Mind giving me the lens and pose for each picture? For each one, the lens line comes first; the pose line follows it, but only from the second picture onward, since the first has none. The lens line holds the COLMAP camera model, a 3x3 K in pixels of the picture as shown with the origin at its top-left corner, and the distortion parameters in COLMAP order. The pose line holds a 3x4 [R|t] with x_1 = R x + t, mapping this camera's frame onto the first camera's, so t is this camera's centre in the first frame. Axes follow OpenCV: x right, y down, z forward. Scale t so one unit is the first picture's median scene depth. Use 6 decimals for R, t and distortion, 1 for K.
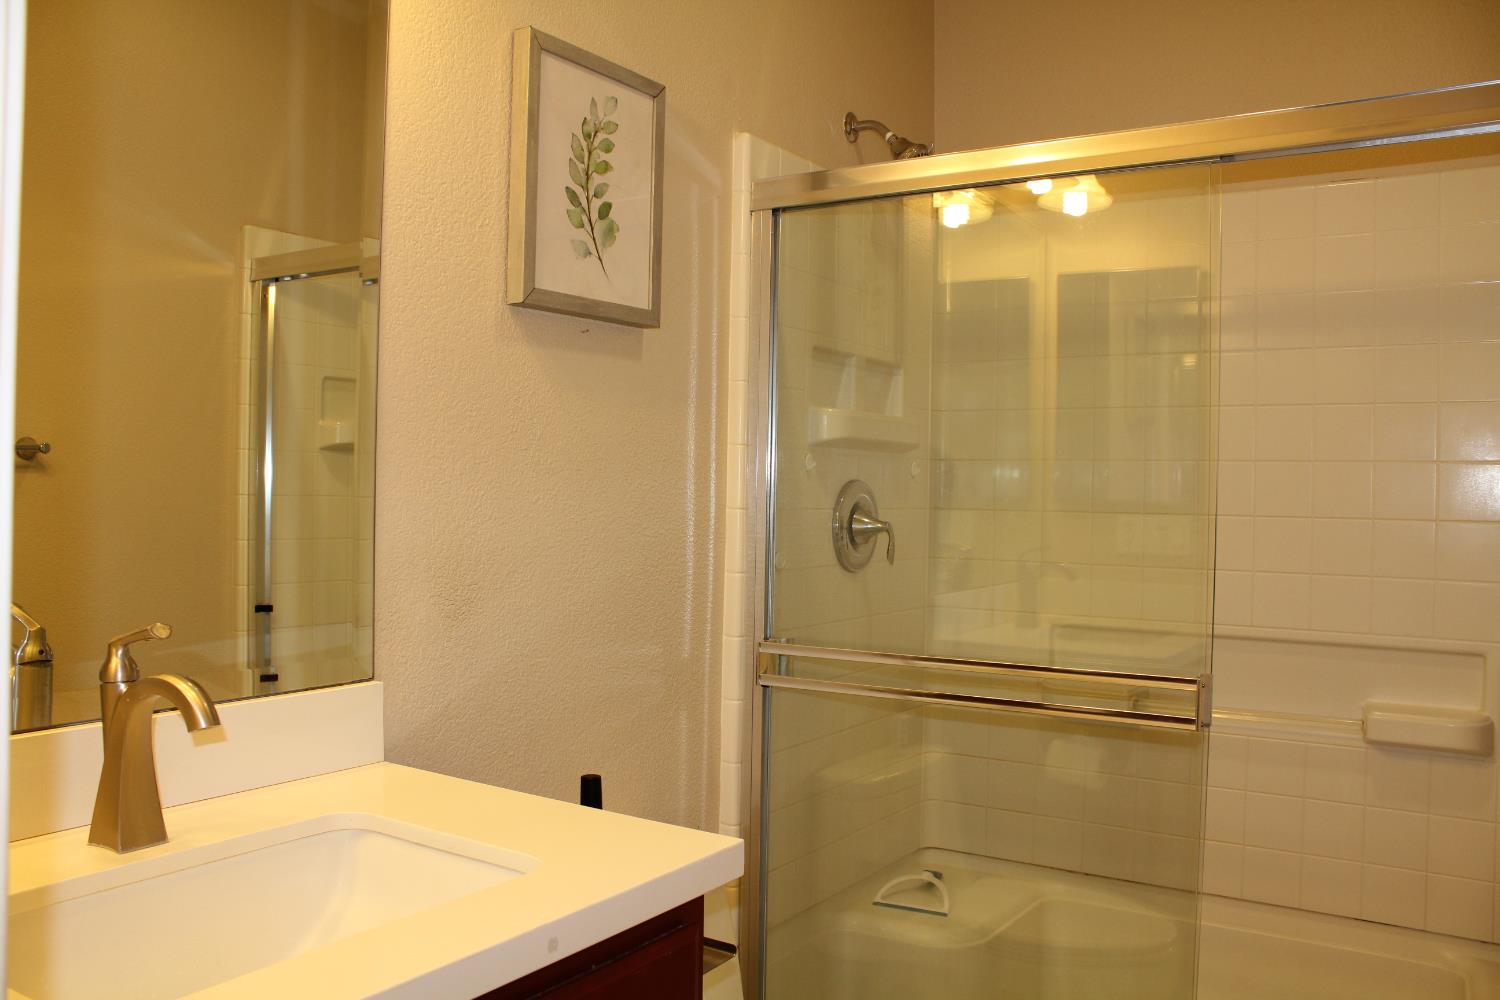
lens RADIAL K [[1241.8, 0, 757.2], [0, 1241.8, 497.2], [0, 0, 1]] dist [-0.149666, 0.116868]
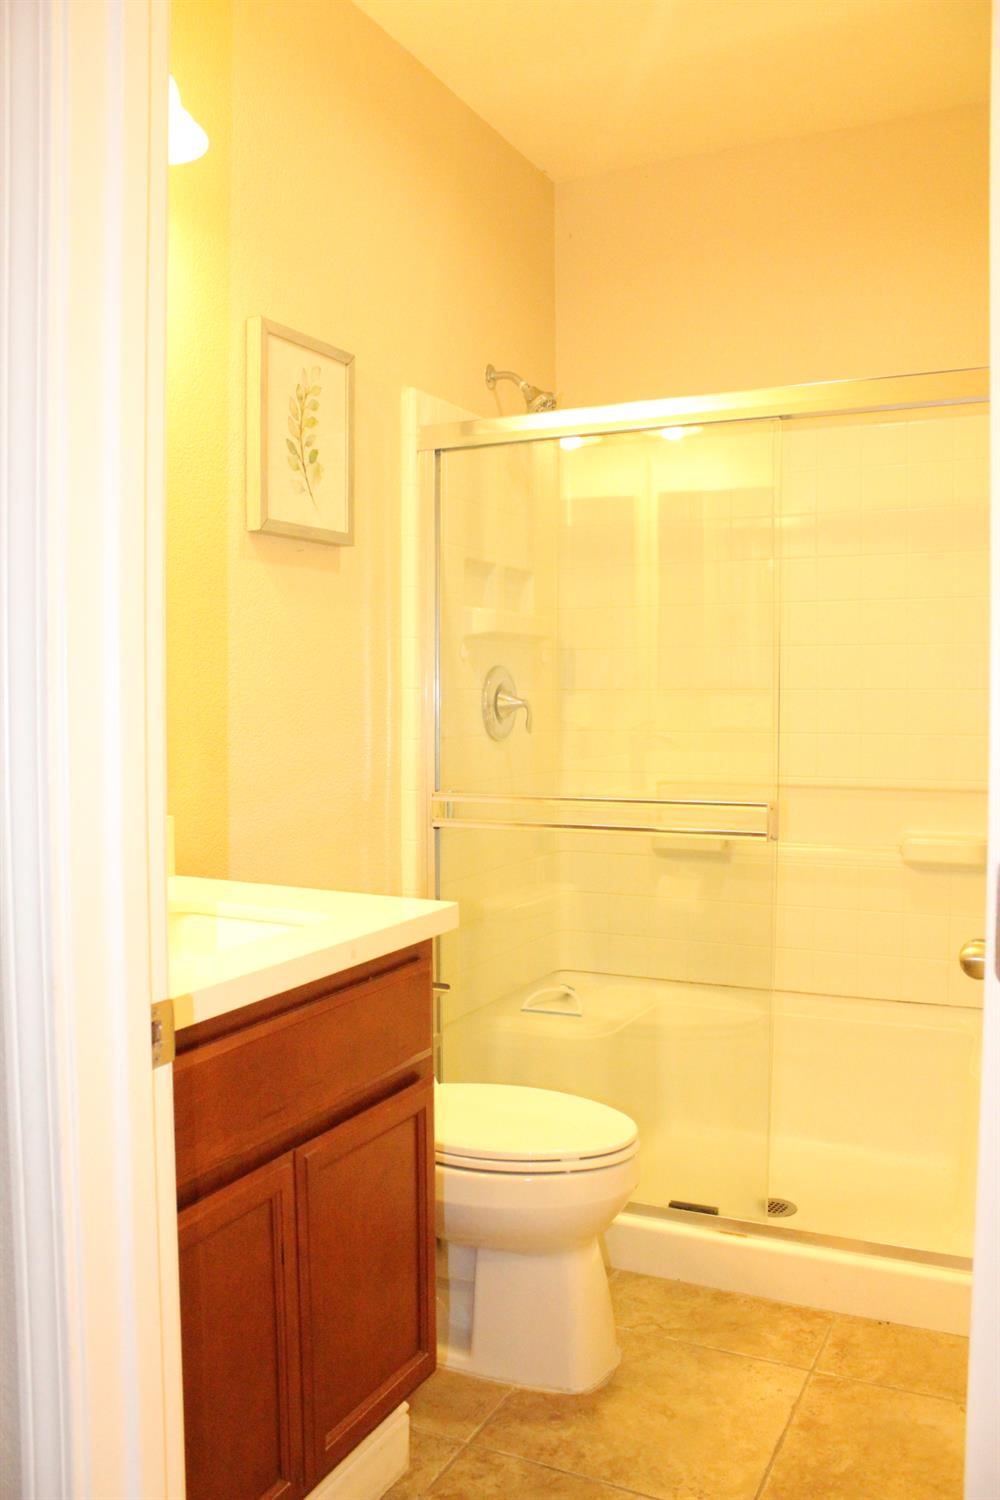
lens RADIAL K [[1241.8, 0, 499.8], [0, 1241.8, 741.7], [0, 0, 1]] dist [-0.149666, 0.116868]
pose [[0.993554, -0.023563, 0.110882, -0.064567], [0.019608, 0.999137, 0.036621, 0.018010], [-0.111649, -0.034211, 0.993159, -0.249579]]
